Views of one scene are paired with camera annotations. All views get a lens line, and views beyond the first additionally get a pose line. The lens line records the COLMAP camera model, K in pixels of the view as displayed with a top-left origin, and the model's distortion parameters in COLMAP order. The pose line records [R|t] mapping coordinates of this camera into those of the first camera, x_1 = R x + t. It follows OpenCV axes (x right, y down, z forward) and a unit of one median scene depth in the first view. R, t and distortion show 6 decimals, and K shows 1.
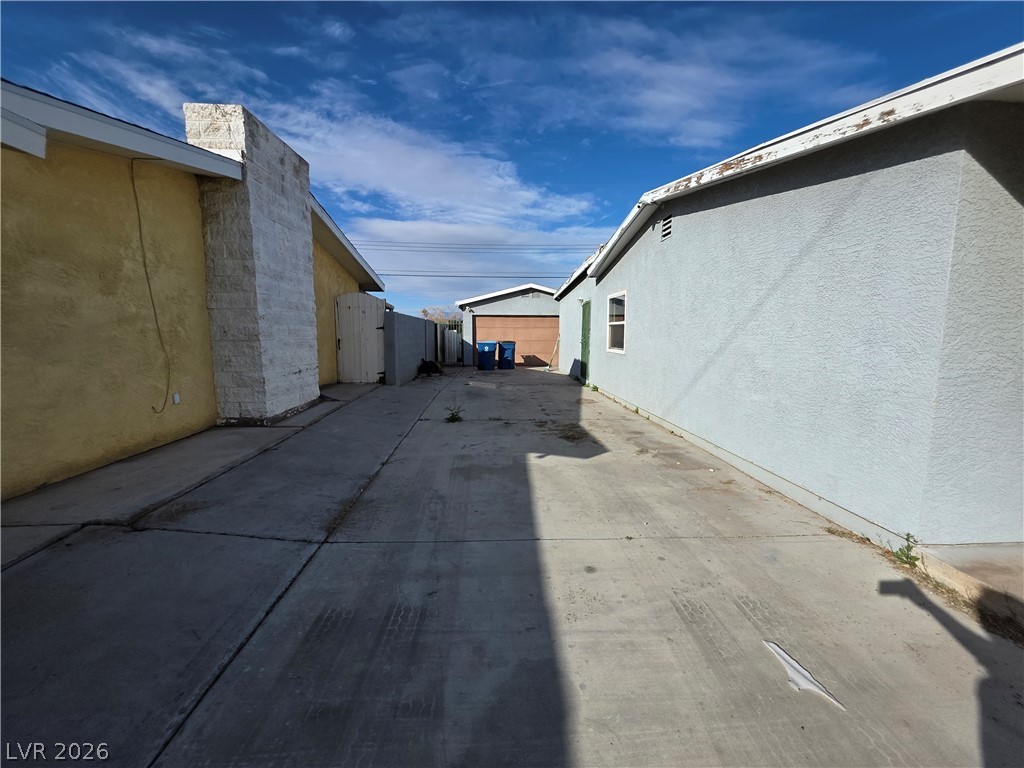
lens RADIAL K [[409.3, 0, 517.4], [0, 409.3, 378.7], [0, 0, 1]] dist [0.002634, -0.000955]
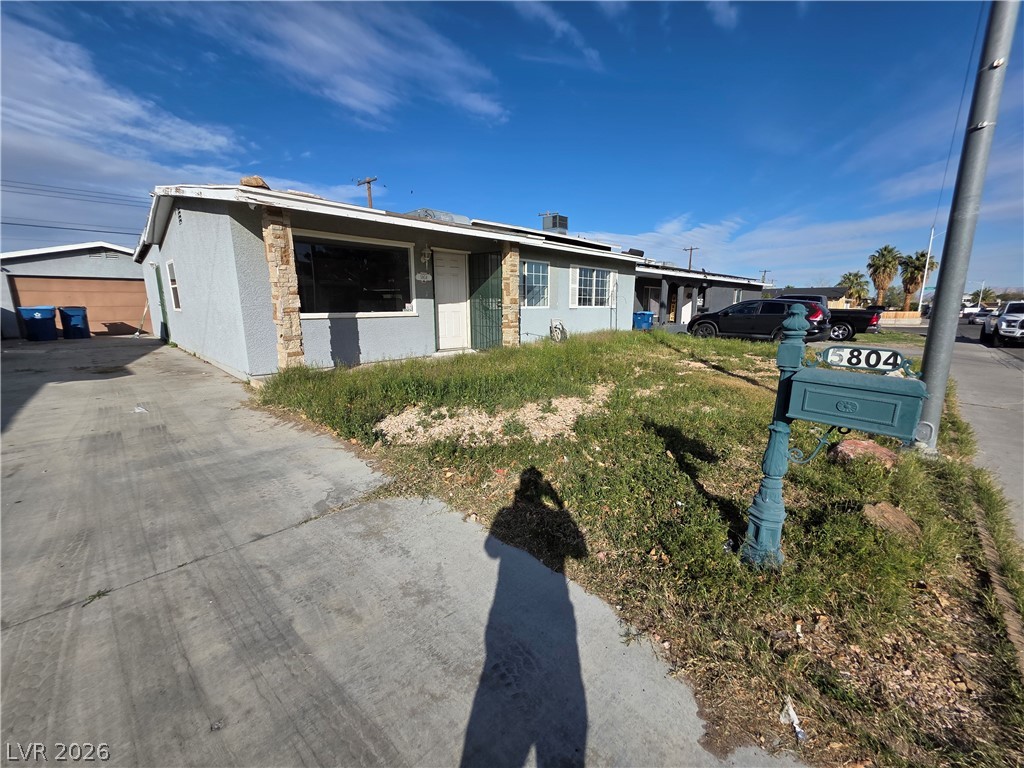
lens RADIAL K [[409.3, 0, 522.0], [0, 409.3, 385.4], [0, 0, 1]] dist [0.002634, -0.000955]
pose [[0.738460, -0.134685, 0.660709, 0.077840], [0.076097, 0.990235, 0.116806, 0.043245], [-0.669990, -0.035978, 0.741498, -0.282221]]
